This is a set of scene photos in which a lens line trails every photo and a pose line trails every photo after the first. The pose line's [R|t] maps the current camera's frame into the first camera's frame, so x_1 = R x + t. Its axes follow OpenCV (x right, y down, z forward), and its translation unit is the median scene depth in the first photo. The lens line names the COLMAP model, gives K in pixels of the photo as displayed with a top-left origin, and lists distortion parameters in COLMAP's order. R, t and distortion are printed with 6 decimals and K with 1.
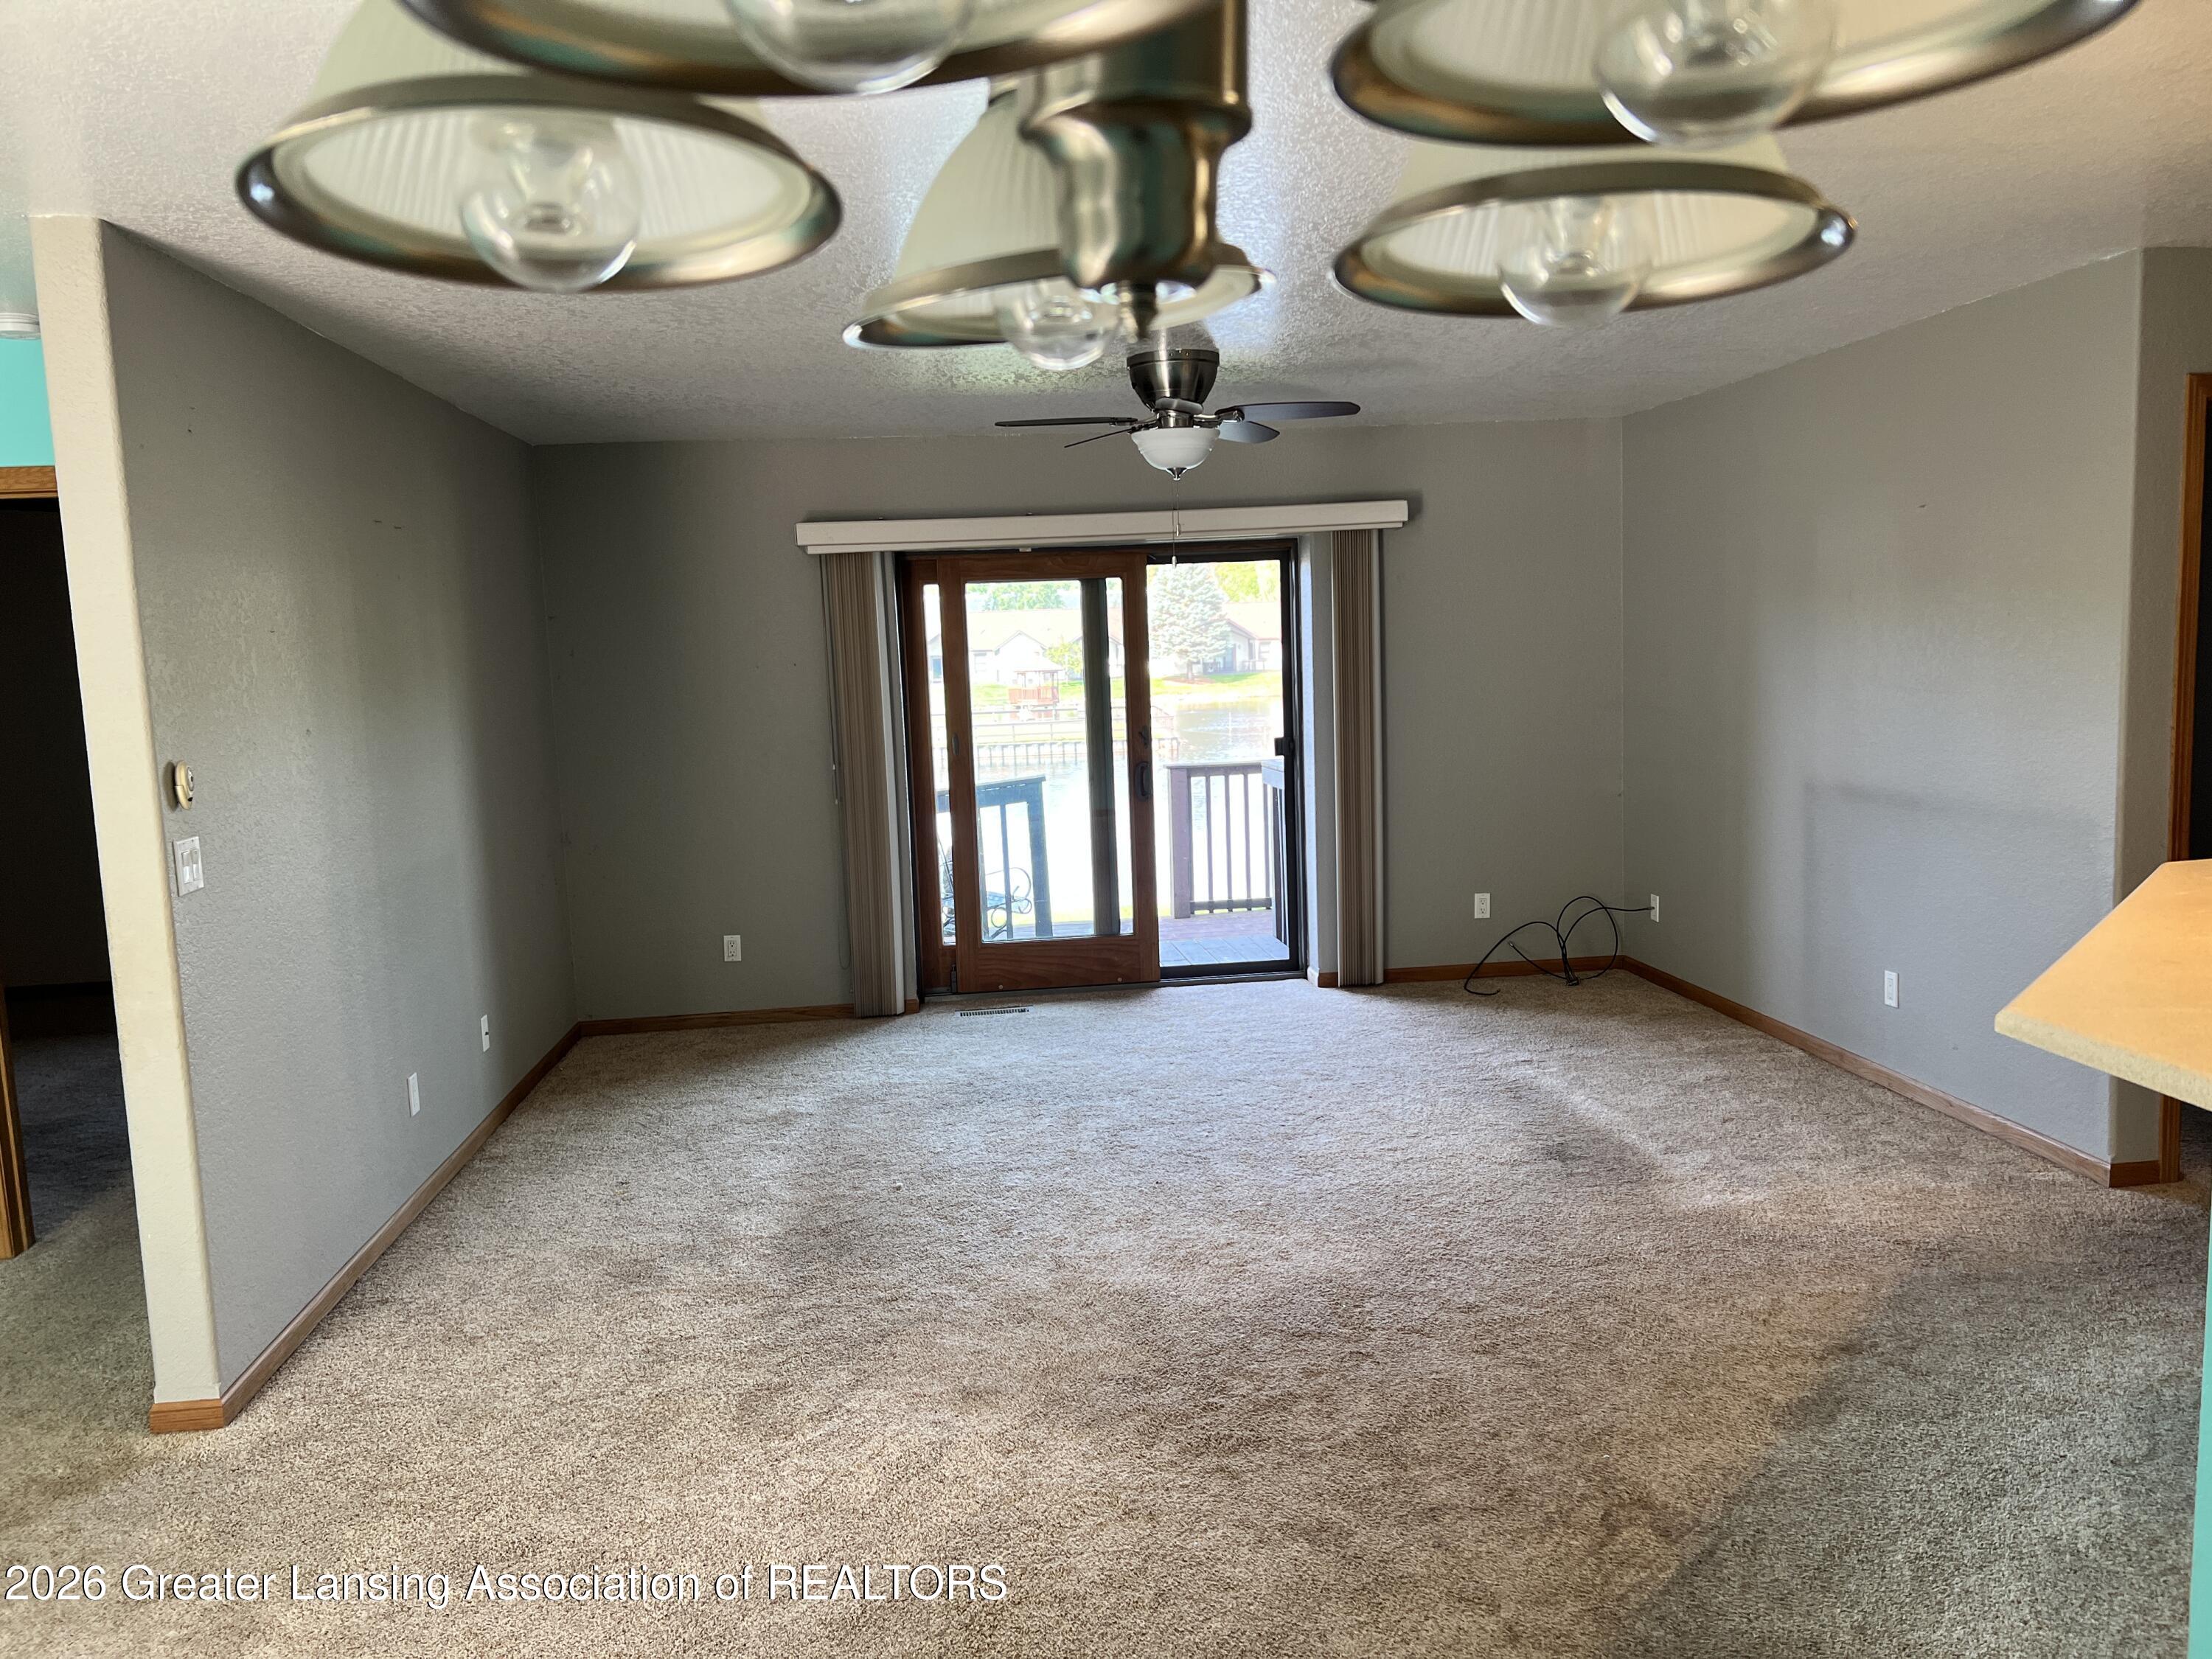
lens RADIAL K [[1666.0, 0, 1115.1], [0, 1666.0, 835.6], [0, 0, 1]] dist [0.068897, -0.086281]
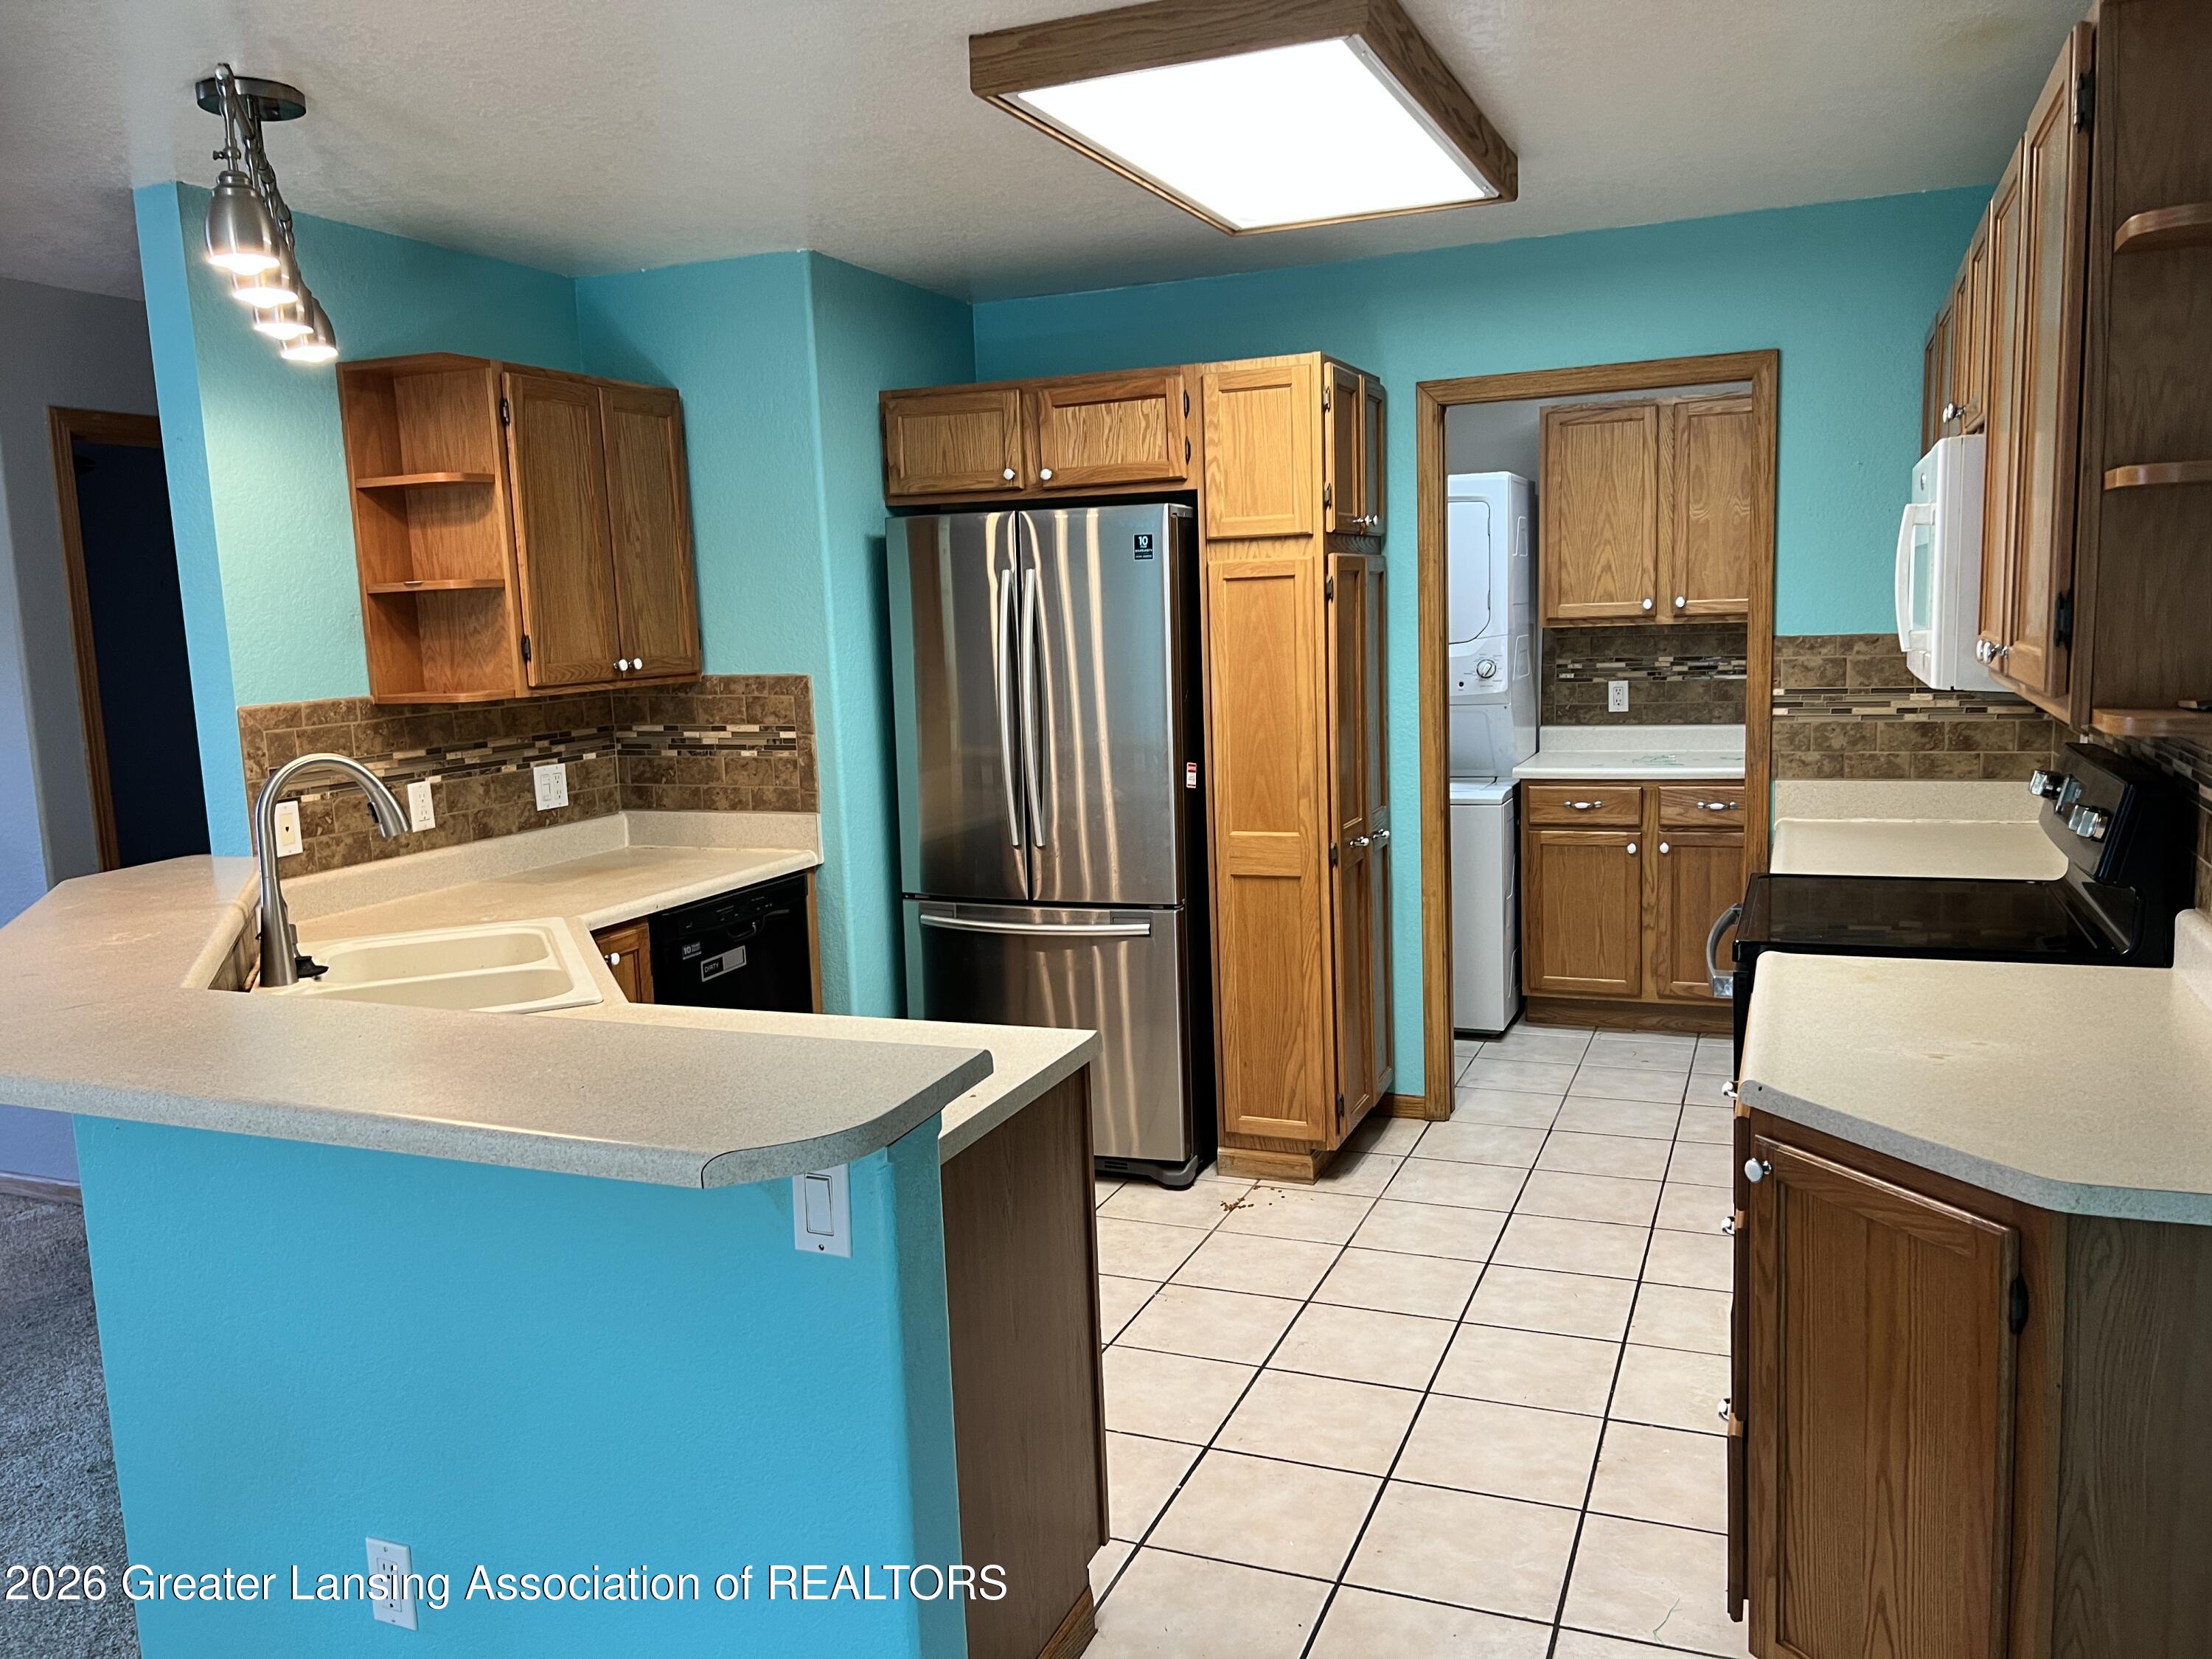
lens RADIAL K [[1666.0, 0, 1116.0], [0, 1666.0, 831.5], [0, 0, 1]] dist [0.068897, -0.086281]
pose [[0.482900, -0.103016, 0.869595, 0.038072], [0.118826, 0.991580, 0.051481, 0.008278], [-0.867576, 0.078470, 0.491075, -0.057536]]
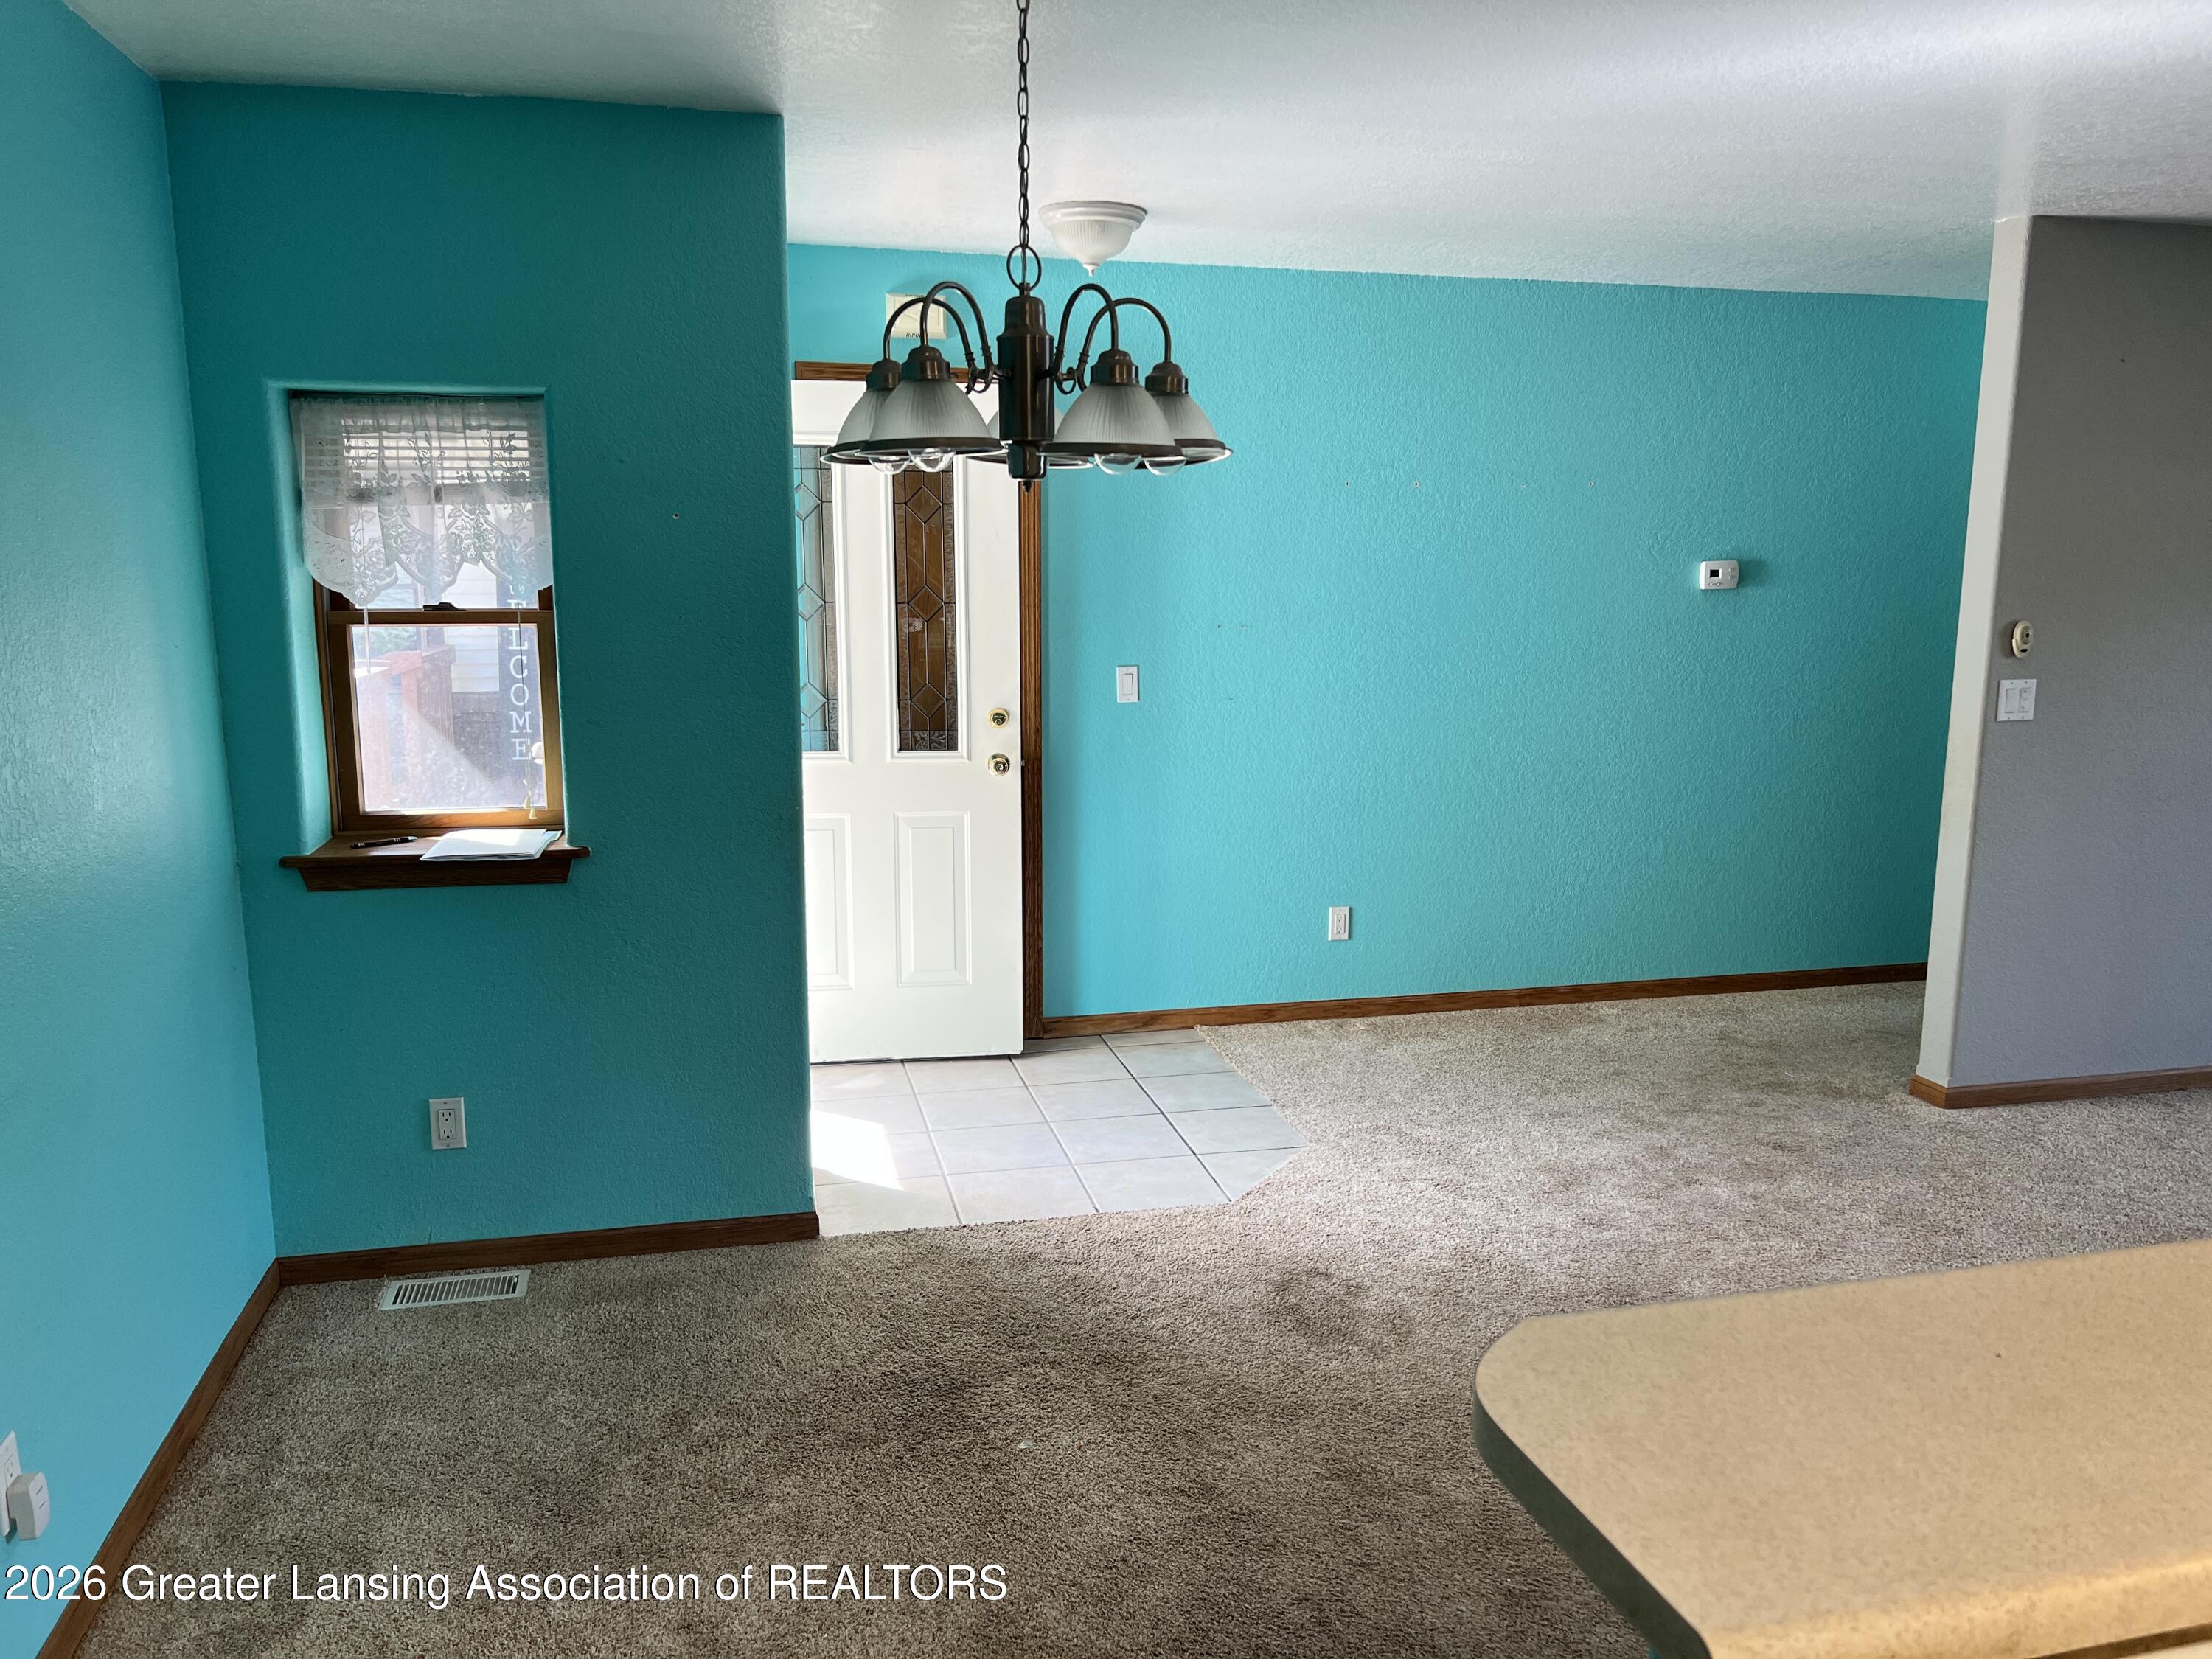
lens RADIAL K [[1666.0, 0, 1110.1], [0, 1666.0, 822.2], [0, 0, 1]] dist [0.068897, -0.086281]
pose [[0.116721, 0.193132, -0.974205, 0.613183], [-0.116880, 0.976765, 0.179636, -0.040499], [0.986263, 0.092898, 0.136582, 0.107400]]
